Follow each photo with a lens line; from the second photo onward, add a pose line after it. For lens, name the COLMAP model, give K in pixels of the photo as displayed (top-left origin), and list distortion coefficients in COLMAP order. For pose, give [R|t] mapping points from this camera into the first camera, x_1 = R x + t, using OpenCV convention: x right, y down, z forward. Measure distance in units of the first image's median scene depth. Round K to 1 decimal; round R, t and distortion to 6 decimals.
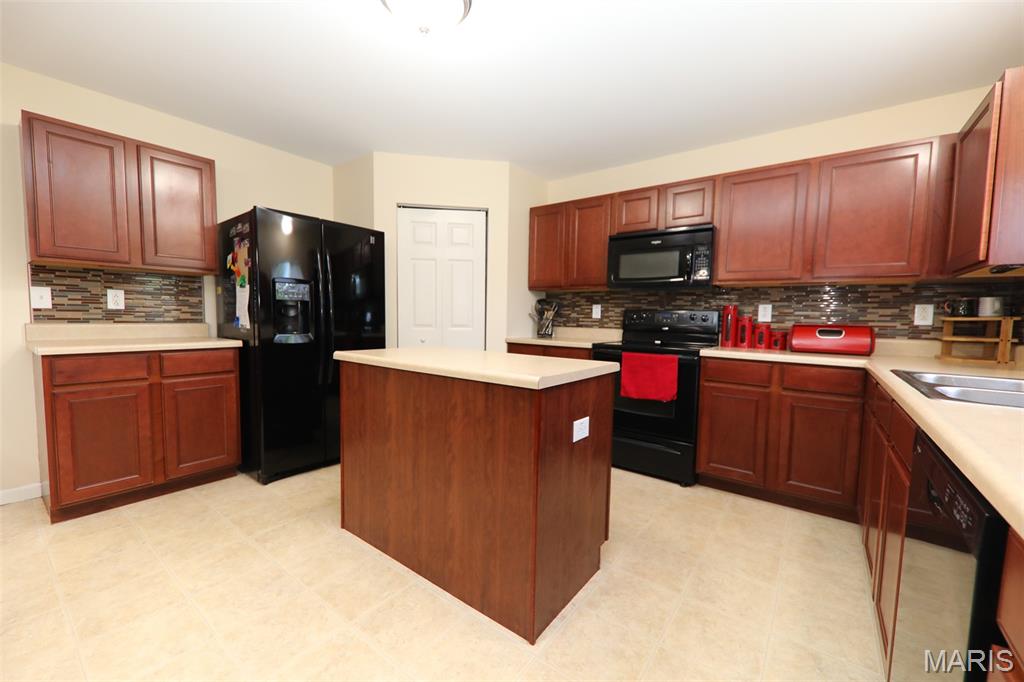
lens RADIAL K [[408.6, 0, 518.0], [0, 408.6, 343.3], [0, 0, 1]] dist [0.007903, -0.001905]
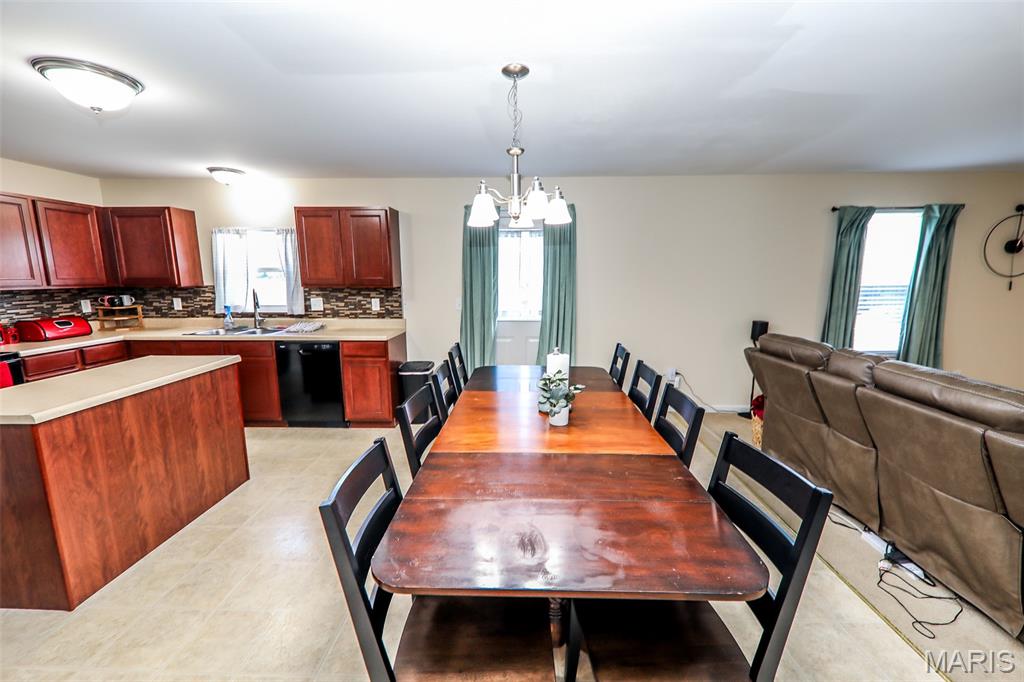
lens RADIAL K [[408.6, 0, 508.3], [0, 408.6, 337.0], [0, 0, 1]] dist [0.007903, -0.001905]
pose [[-0.574751, -0.142993, 0.805738, -1.247456], [0.044176, 0.977758, 0.205033, -0.197199], [-0.817135, 0.153437, -0.555651, 0.510701]]
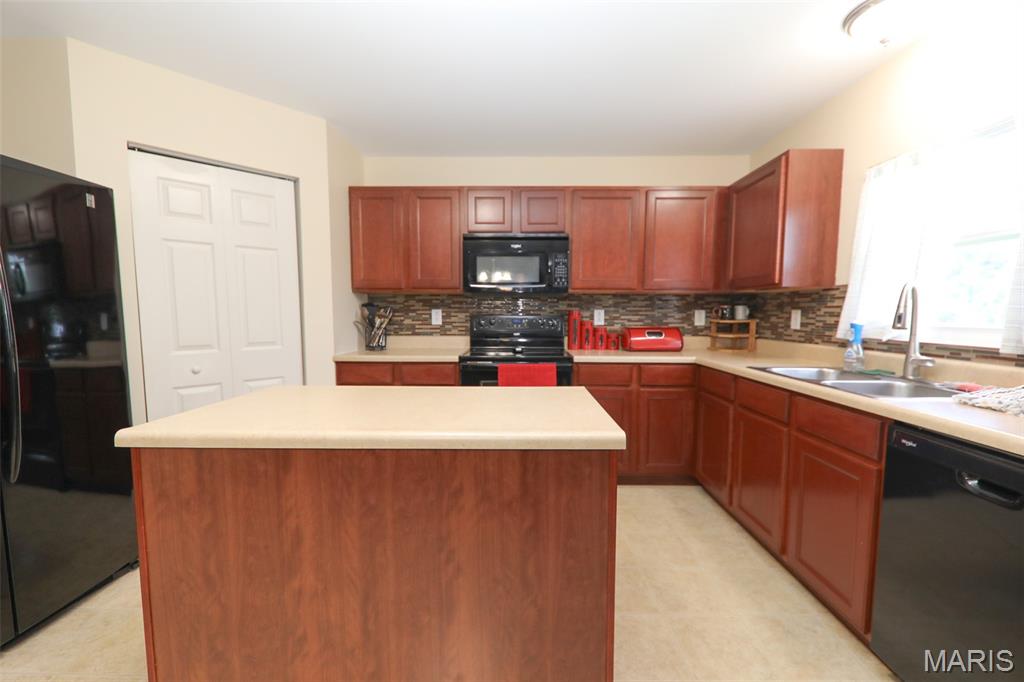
lens RADIAL K [[408.6, 0, 519.2], [0, 408.6, 343.1], [0, 0, 1]] dist [0.007903, -0.001905]
pose [[0.803201, -0.062422, 0.592429, -0.267626], [0.052970, 0.998039, 0.033344, -0.058008], [-0.593349, 0.004599, 0.804932, 0.252753]]
